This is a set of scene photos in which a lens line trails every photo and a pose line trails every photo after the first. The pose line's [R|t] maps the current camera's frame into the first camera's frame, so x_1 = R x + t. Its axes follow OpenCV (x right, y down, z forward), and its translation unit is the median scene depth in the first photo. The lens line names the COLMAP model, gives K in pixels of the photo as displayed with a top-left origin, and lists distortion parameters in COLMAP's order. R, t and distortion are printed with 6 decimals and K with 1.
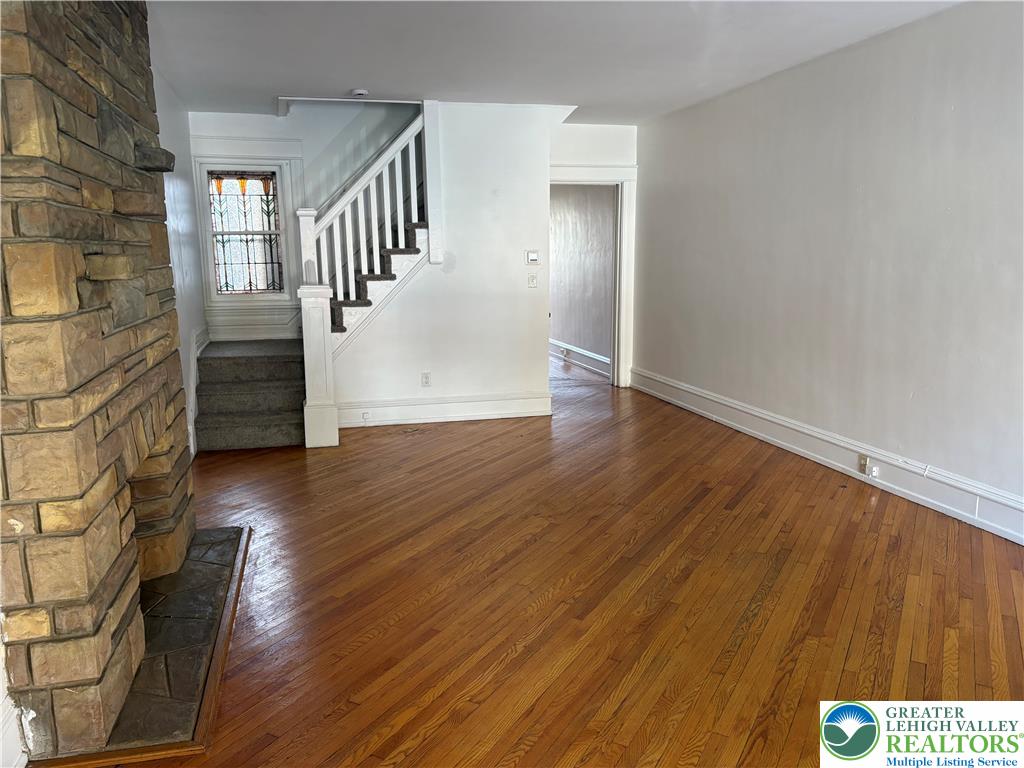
lens RADIAL K [[777.4, 0, 513.9], [0, 777.4, 383.5], [0, 0, 1]] dist [0.046489, -0.046457]
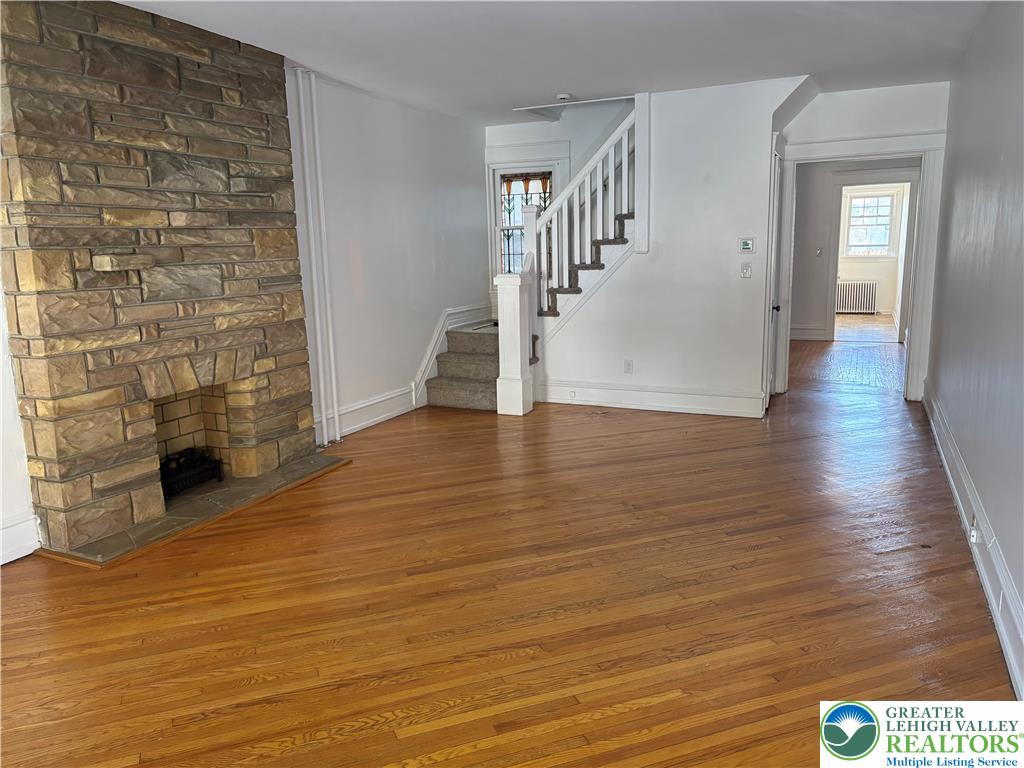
lens RADIAL K [[777.4, 0, 505.5], [0, 777.4, 382.3], [0, 0, 1]] dist [0.046489, -0.046457]
pose [[0.771681, 0.104033, -0.627444, 0.462770], [-0.091724, 0.994422, 0.052070, -0.025552], [0.629361, 0.017370, 0.776919, 0.108185]]
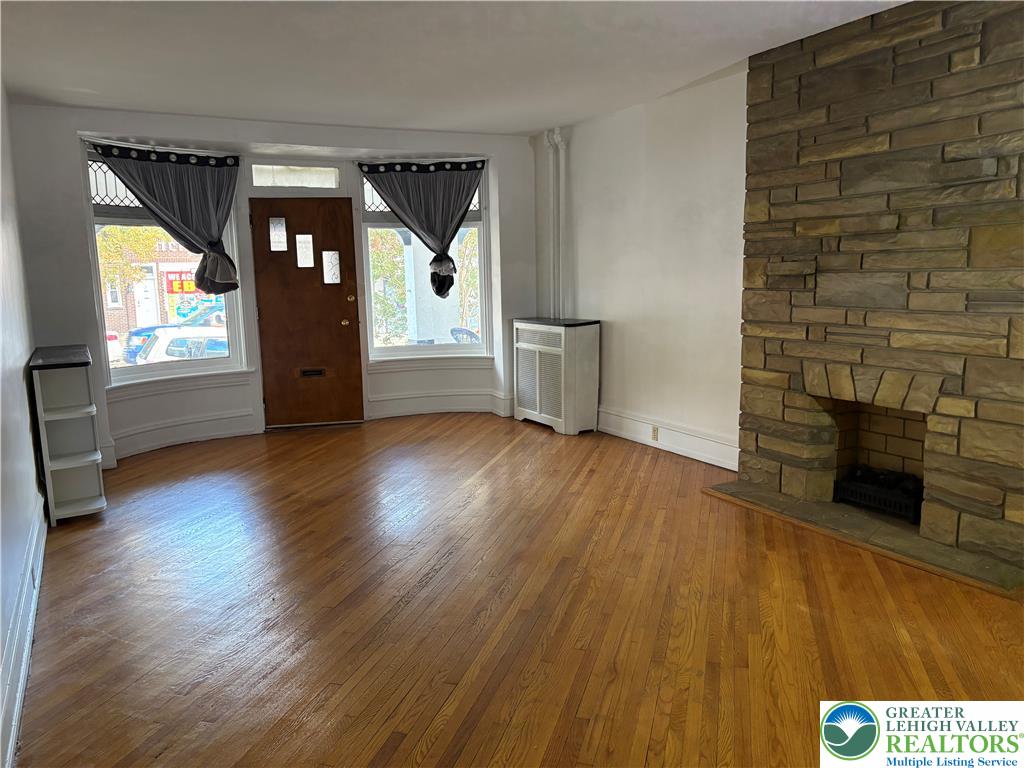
lens RADIAL K [[777.4, 0, 511.4], [0, 777.4, 385.5], [0, 0, 1]] dist [0.046489, -0.046457]
pose [[-0.973003, 0.067983, -0.220553, 0.232788], [-0.004168, 0.950301, 0.311305, -0.186336], [0.230755, 0.303820, -0.924362, 1.073845]]
